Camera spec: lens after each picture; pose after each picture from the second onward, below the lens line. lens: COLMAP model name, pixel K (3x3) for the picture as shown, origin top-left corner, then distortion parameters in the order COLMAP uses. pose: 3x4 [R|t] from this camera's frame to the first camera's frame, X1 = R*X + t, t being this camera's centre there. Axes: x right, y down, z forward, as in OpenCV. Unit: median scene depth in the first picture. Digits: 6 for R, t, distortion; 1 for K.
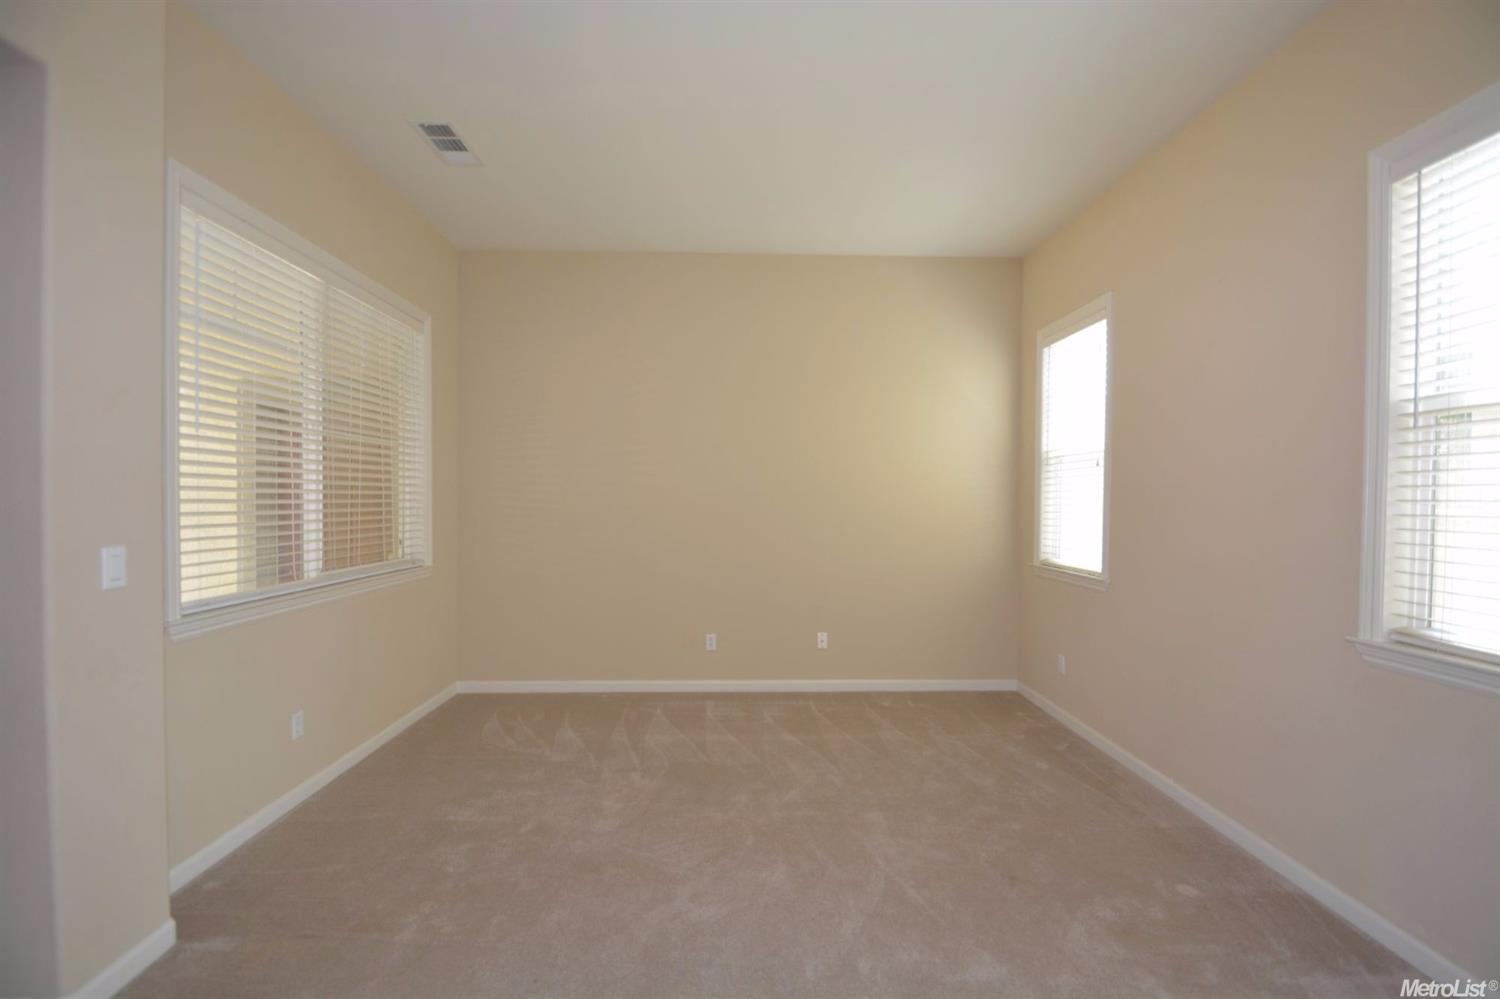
lens RADIAL K [[658.7, 0, 757.9], [0, 658.7, 510.0], [0, 0, 1]] dist [0.011033, -0.016444]
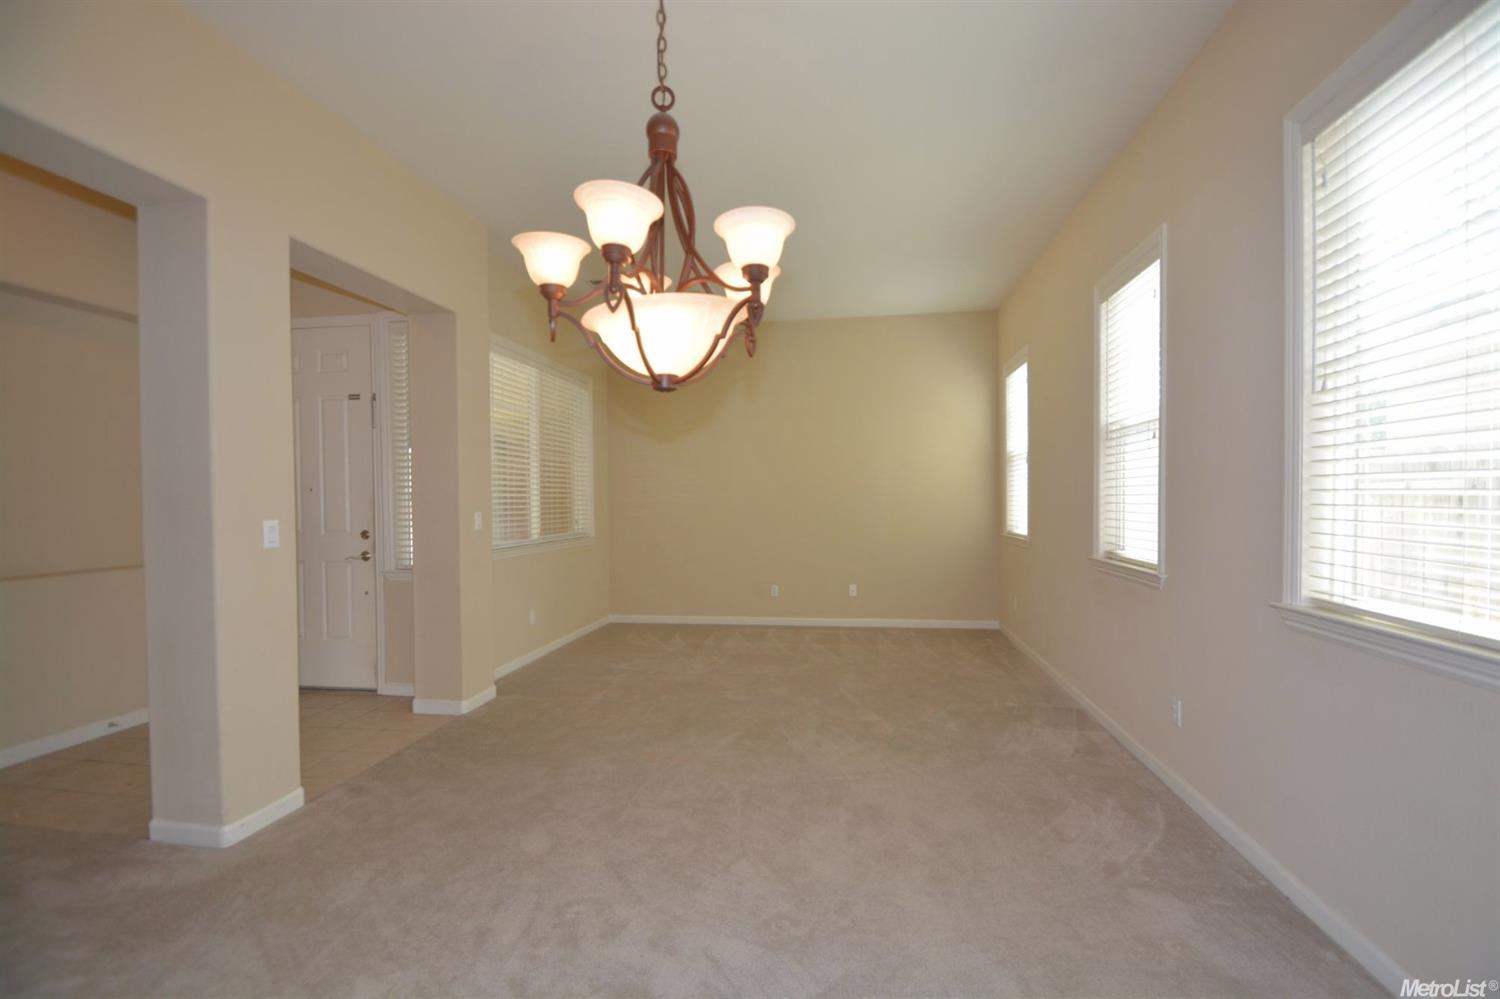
lens RADIAL K [[658.7, 0, 757.9], [0, 658.7, 510.0], [0, 0, 1]] dist [0.011033, -0.016444]
pose [[0.983330, -0.013552, -0.181326, 0.183701], [0.013500, 0.999908, -0.001521, 0.029767], [0.181330, -0.000952, 0.983422, -0.497137]]
